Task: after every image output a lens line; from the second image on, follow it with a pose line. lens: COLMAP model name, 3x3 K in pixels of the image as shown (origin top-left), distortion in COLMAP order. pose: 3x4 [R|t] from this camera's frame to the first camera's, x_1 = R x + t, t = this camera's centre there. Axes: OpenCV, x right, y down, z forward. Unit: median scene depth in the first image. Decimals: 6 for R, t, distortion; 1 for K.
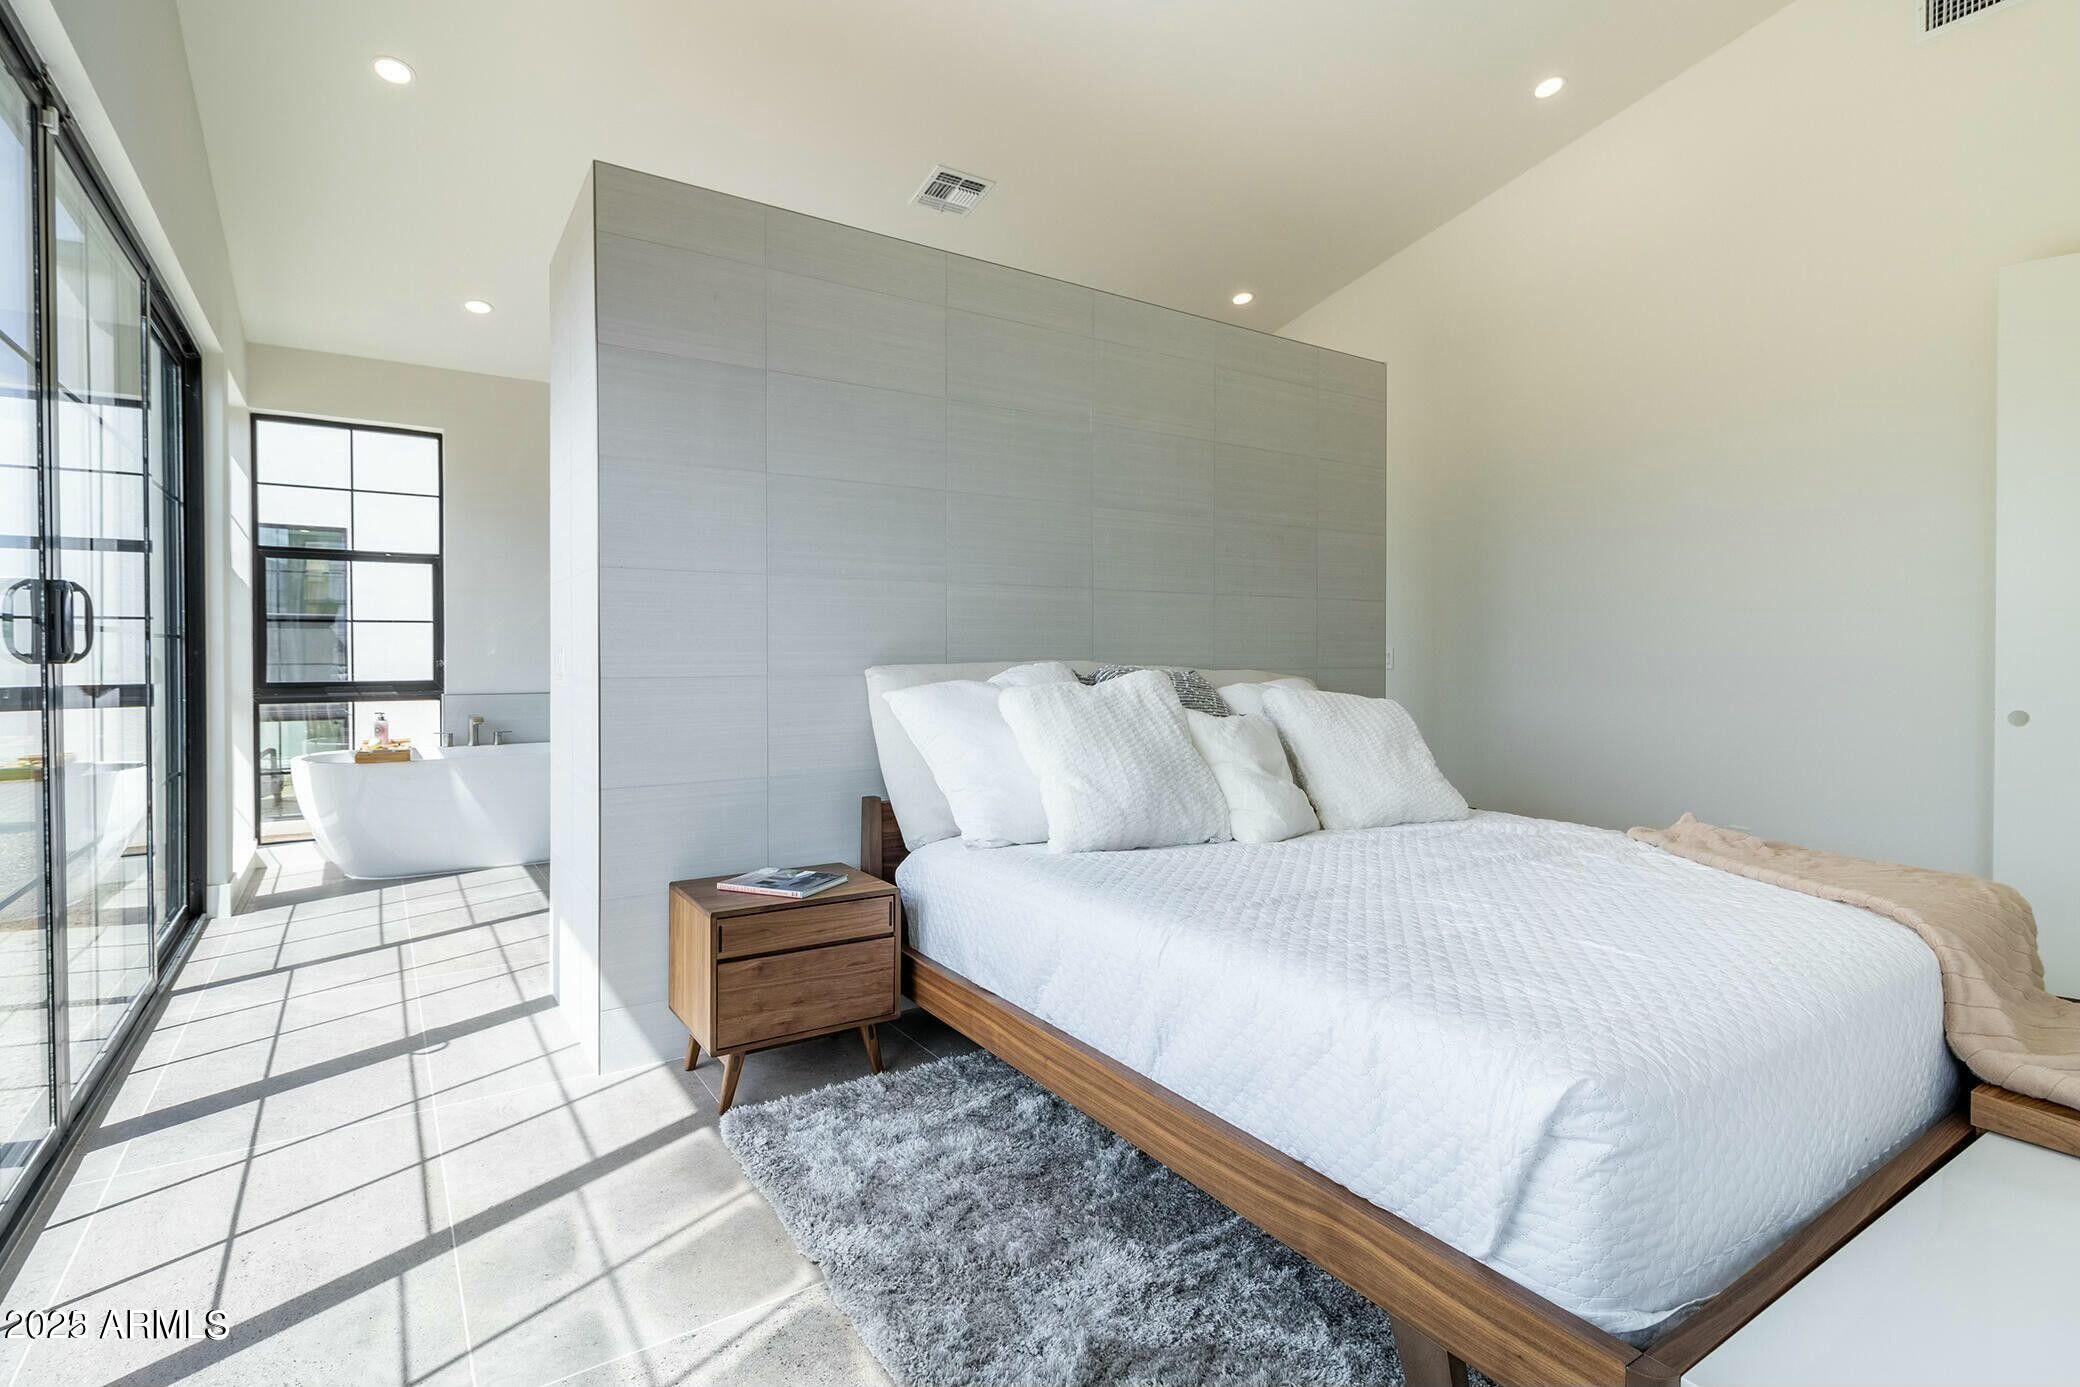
lens RADIAL K [[981.8, 0, 1038.8], [0, 981.8, 681.7], [0, 0, 1]] dist [0.010823, 0.002508]
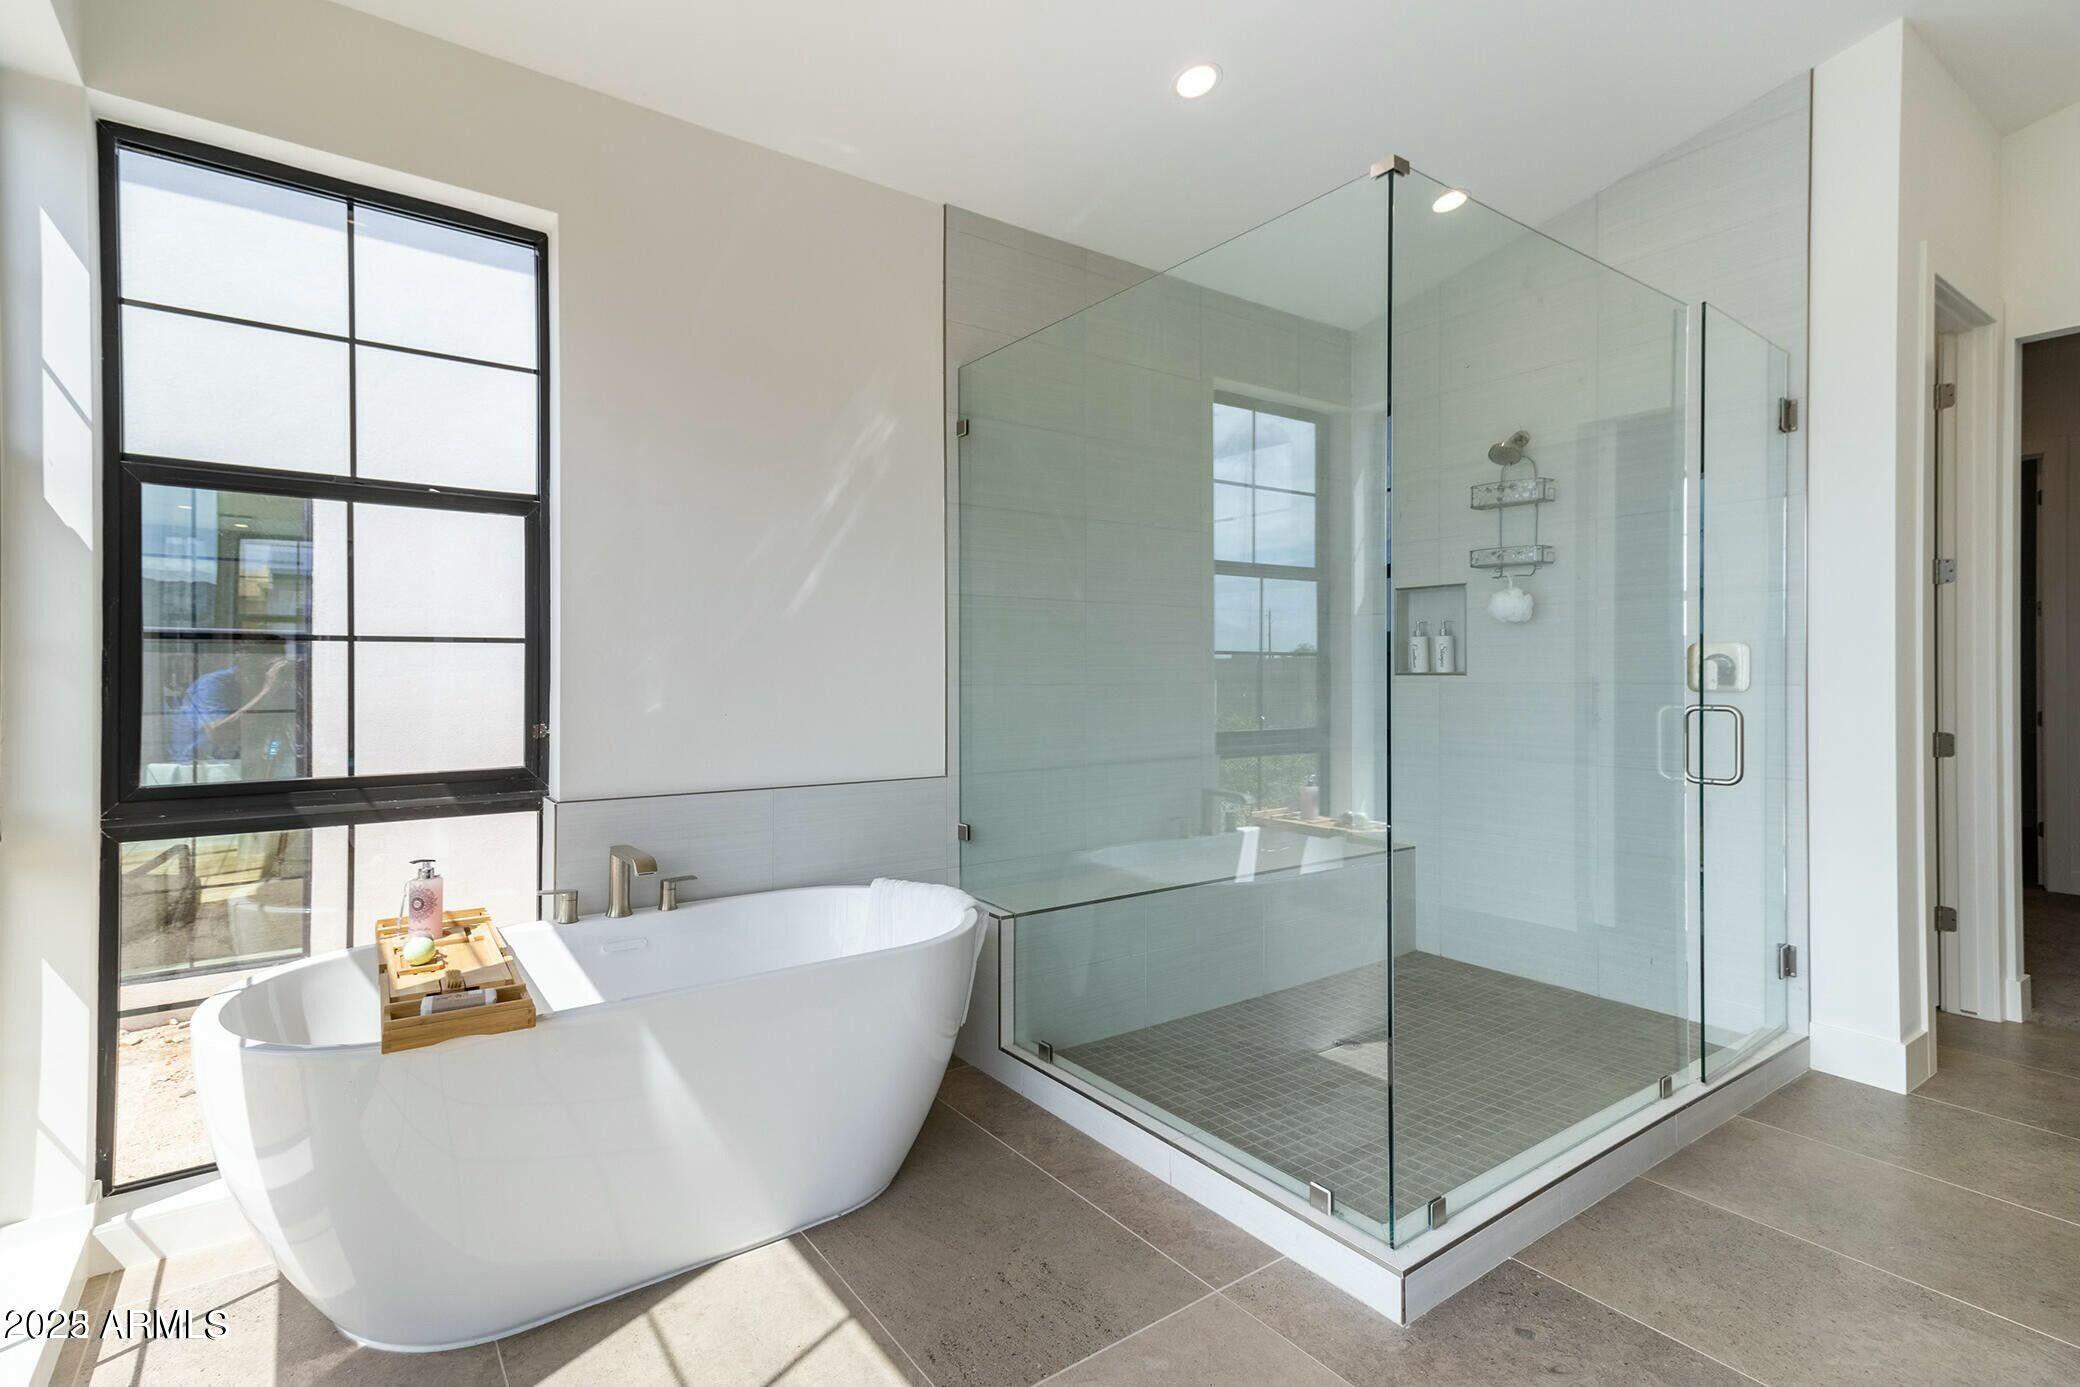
lens RADIAL K [[981.8, 0, 1029.3], [0, 981.8, 687.2], [0, 0, 1]] dist [0.010823, 0.002508]
pose [[0.999291, -0.011737, 0.035779, -0.403050], [0.012856, 0.999430, -0.031200, -0.022279], [-0.035392, 0.031638, 0.998873, 0.543870]]
